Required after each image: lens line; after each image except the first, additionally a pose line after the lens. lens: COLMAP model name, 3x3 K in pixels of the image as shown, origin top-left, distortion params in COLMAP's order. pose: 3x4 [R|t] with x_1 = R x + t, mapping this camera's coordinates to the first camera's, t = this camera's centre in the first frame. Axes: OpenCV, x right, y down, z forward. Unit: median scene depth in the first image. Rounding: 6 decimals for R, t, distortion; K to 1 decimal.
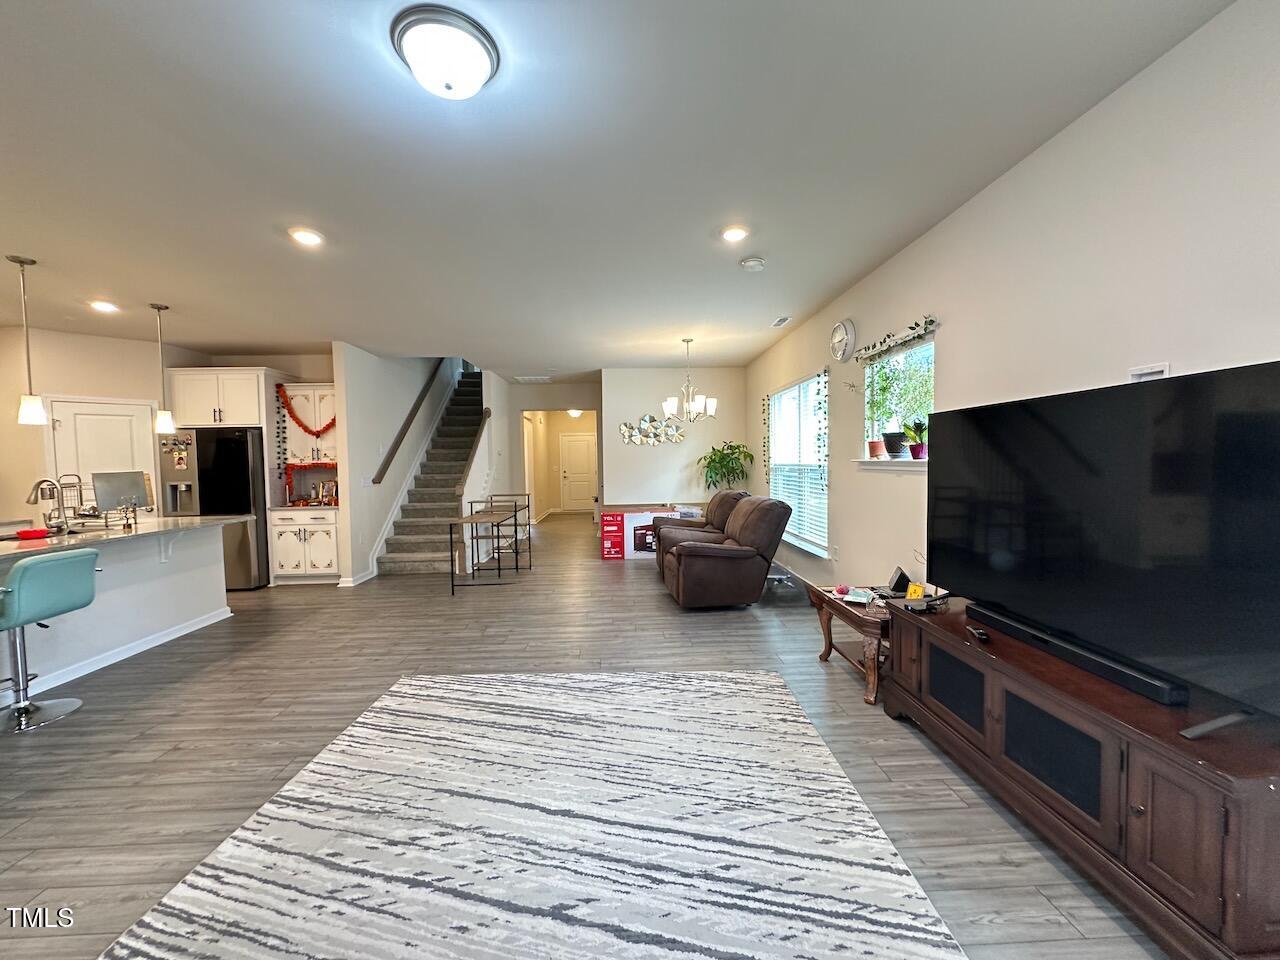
lens RADIAL K [[511.9, 0, 640.3], [0, 511.9, 482.0], [0, 0, 1]] dist [-0.002547, -0.000198]
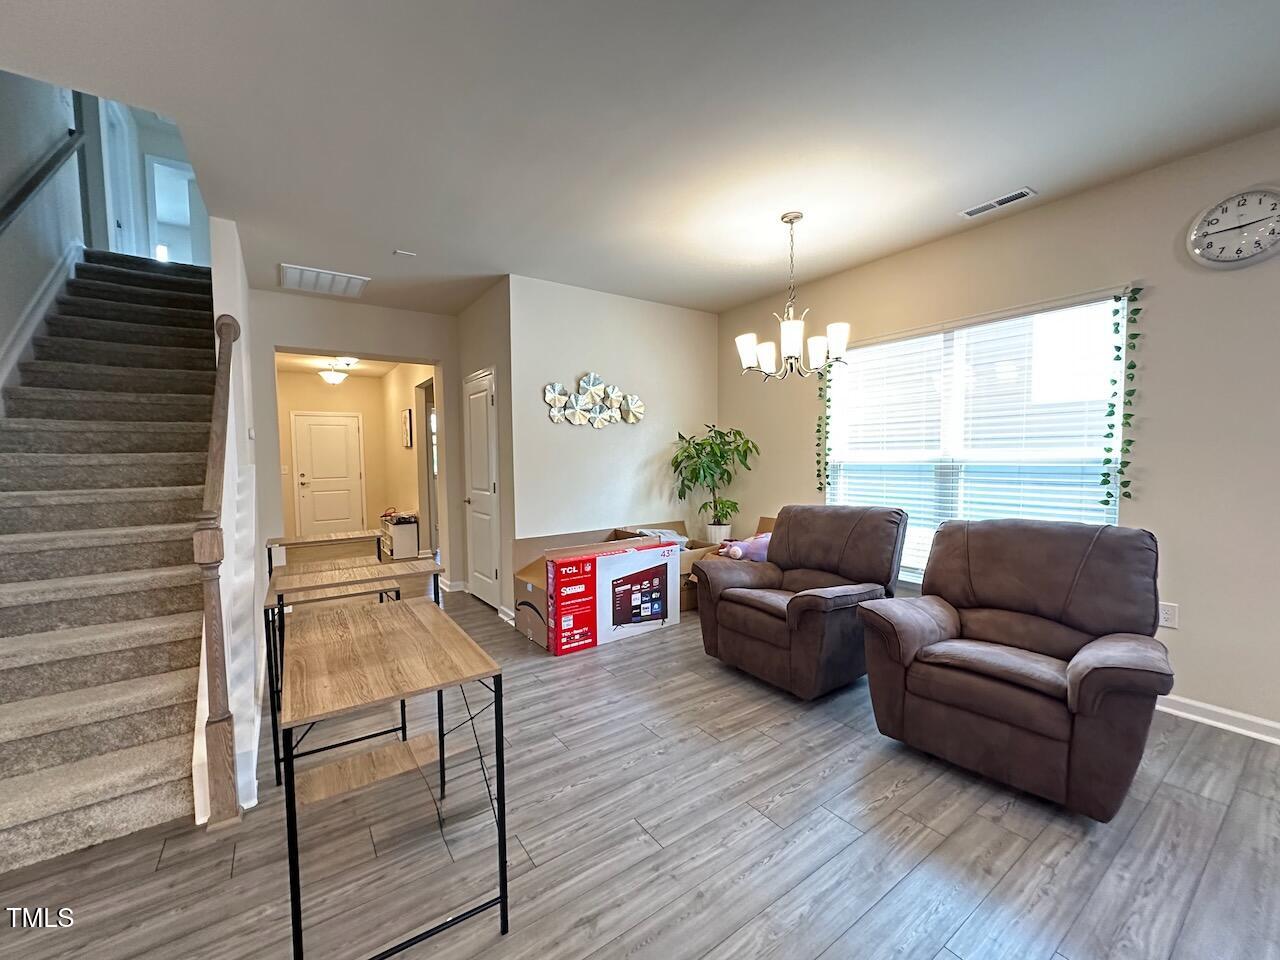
lens RADIAL K [[511.9, 0, 640.8], [0, 511.9, 481.2], [0, 0, 1]] dist [-0.002547, -0.000198]
pose [[0.844177, -0.021674, 0.535626, -0.381186], [0.021312, 0.999749, 0.006866, -0.023367], [-0.535641, 0.005619, 0.844427, 0.784628]]
